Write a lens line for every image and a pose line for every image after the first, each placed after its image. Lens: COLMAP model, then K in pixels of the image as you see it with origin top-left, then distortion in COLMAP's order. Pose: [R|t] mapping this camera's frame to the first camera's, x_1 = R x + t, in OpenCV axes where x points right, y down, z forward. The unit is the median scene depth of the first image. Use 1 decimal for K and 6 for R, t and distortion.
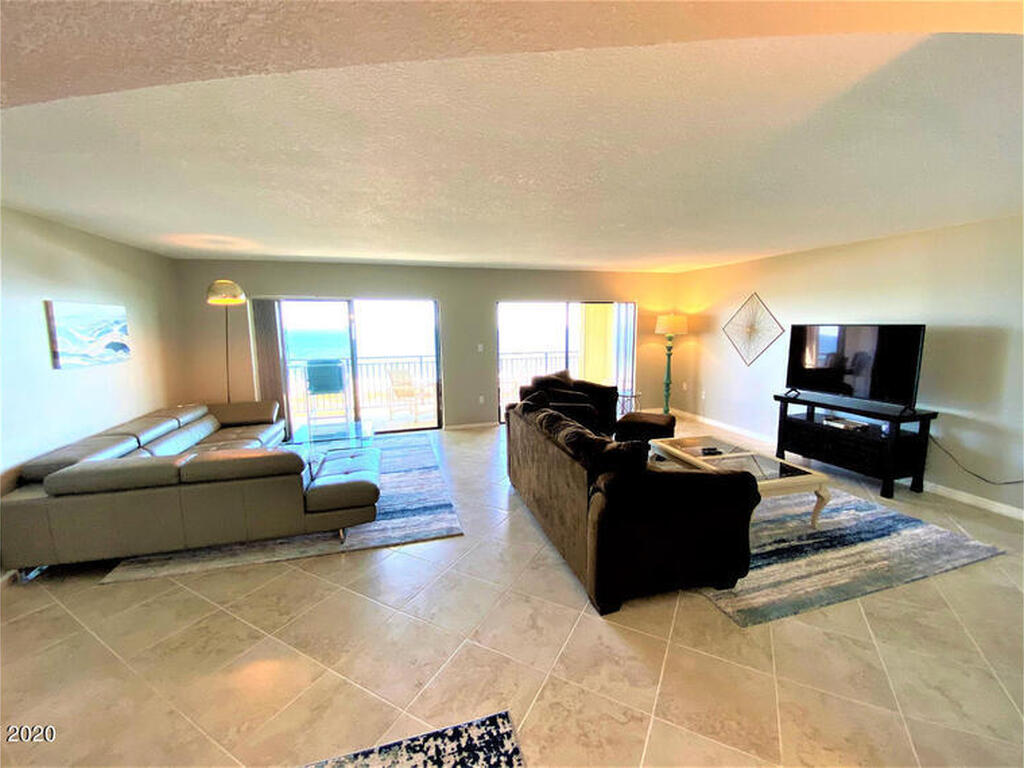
lens RADIAL K [[426.4, 0, 512.0], [0, 426.4, 384.0], [0, 0, 1]] dist [0.037947, -0.027624]
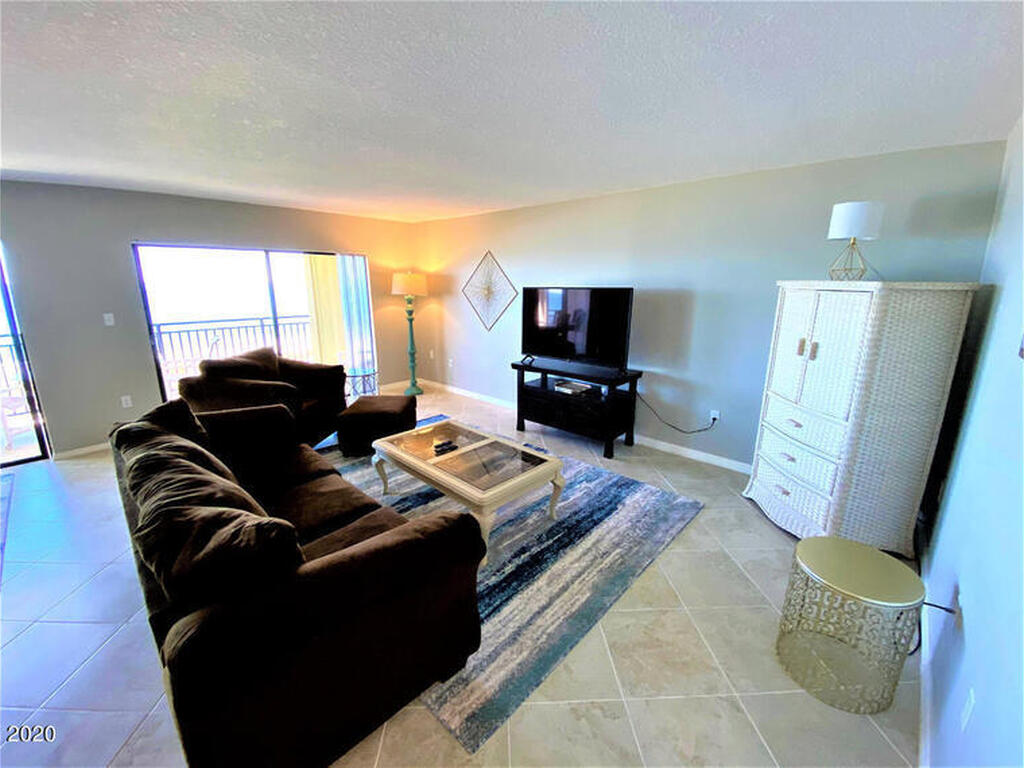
lens RADIAL K [[426.4, 0, 512.0], [0, 426.4, 384.0], [0, 0, 1]] dist [0.037947, -0.027624]
pose [[0.862452, -0.110502, 0.493930, 0.181745], [0.063418, 0.991779, 0.111145, -0.040744], [-0.502151, -0.064533, 0.862369, 0.244364]]
